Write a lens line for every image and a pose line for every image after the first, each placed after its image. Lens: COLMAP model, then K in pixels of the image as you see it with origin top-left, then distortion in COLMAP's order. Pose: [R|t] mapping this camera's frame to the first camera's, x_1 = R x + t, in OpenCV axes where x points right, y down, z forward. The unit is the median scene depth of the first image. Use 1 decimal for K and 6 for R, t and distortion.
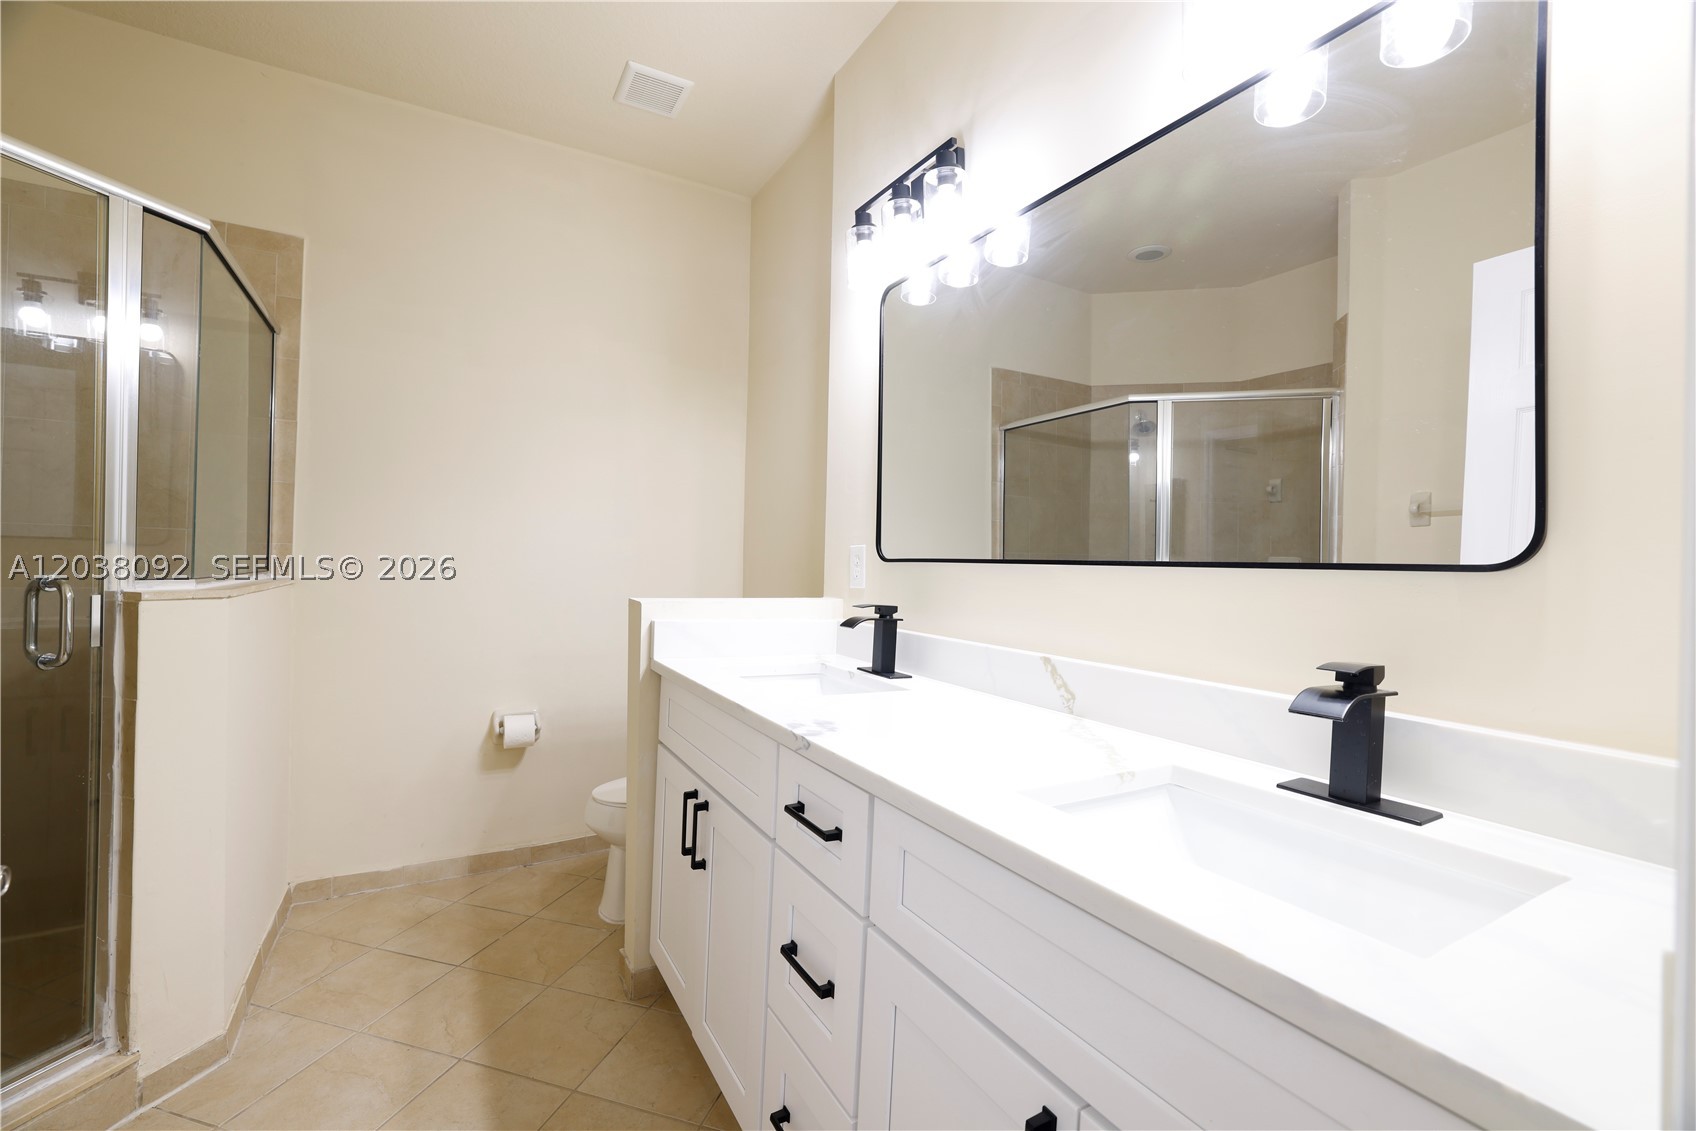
lens RADIAL K [[706.0, 0, 844.9], [0, 706.0, 568.9], [0, 0, 1]] dist [-0.002971, -0.000129]
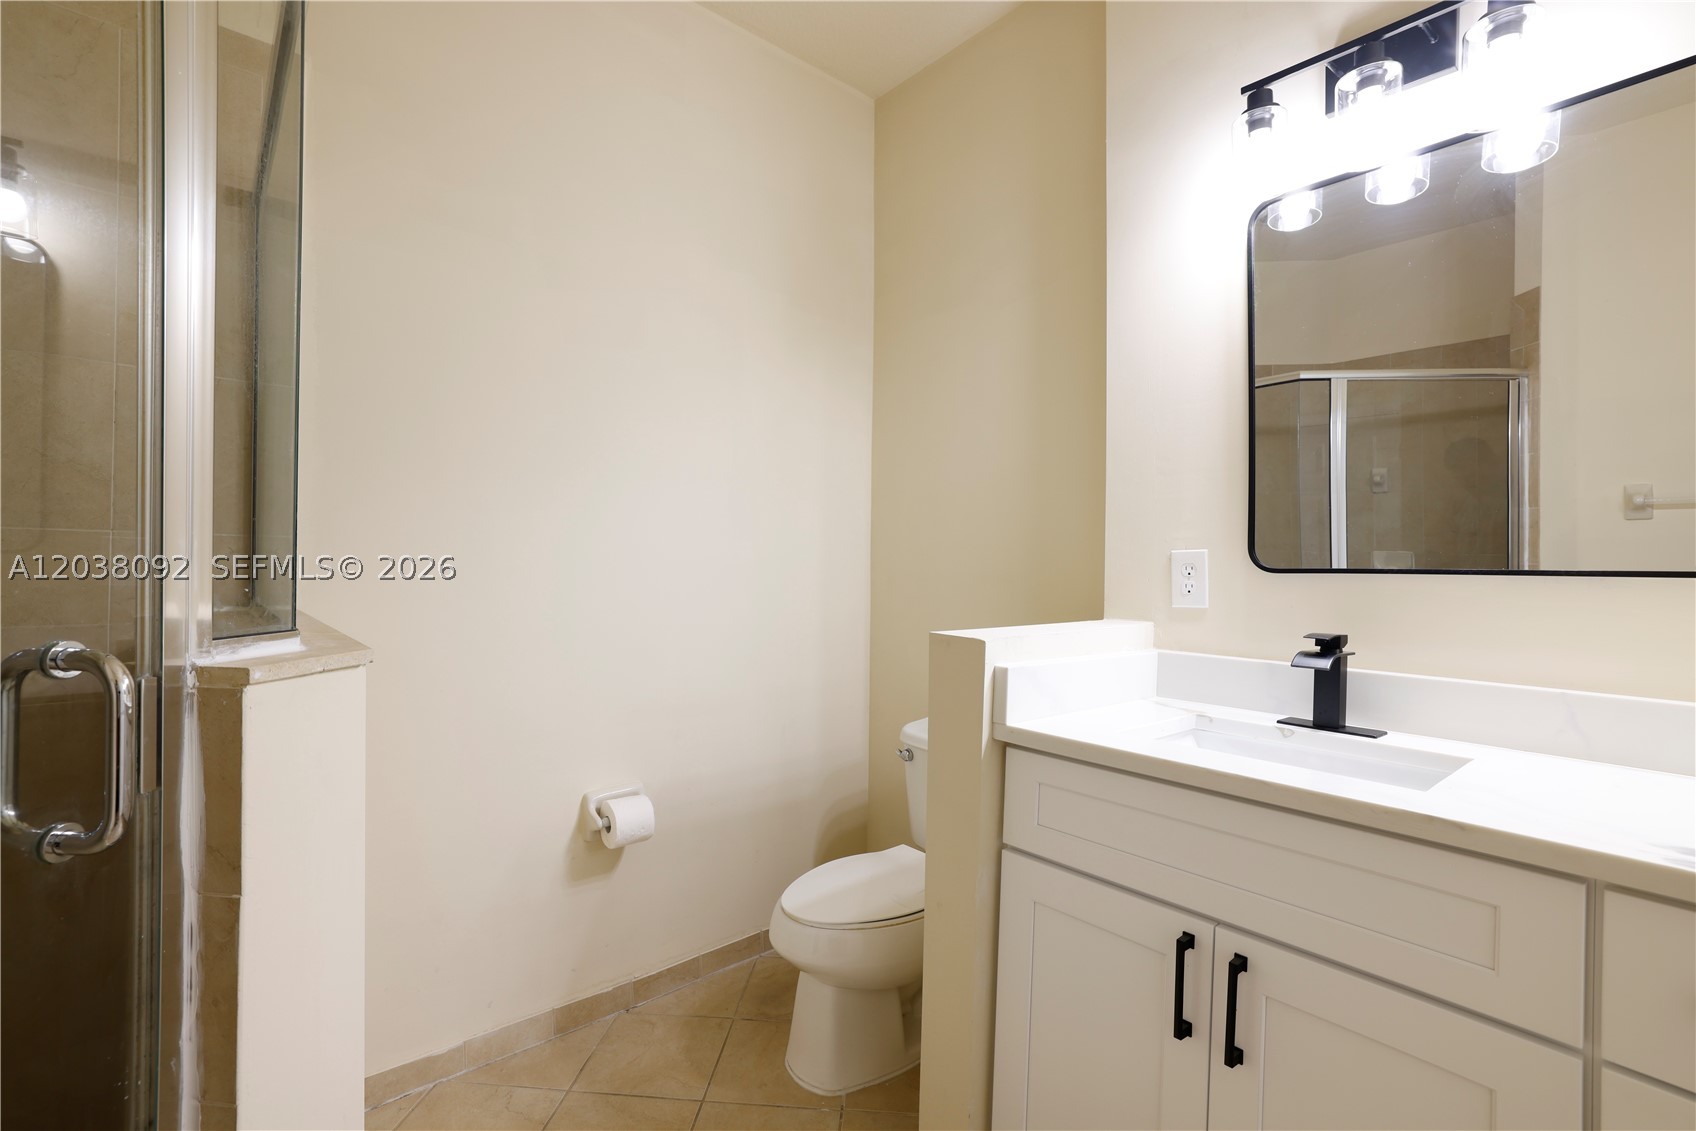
lens RADIAL K [[747.8, 0, 846.1], [0, 747.8, 567.4], [0, 0, 1]] dist [-0.000503, 0.001081]
pose [[0.982656, -0.015453, 0.184790, -0.412282], [0.015706, 0.999877, 0.000095, -0.016670], [-0.184769, 0.002809, 0.982778, 0.254289]]
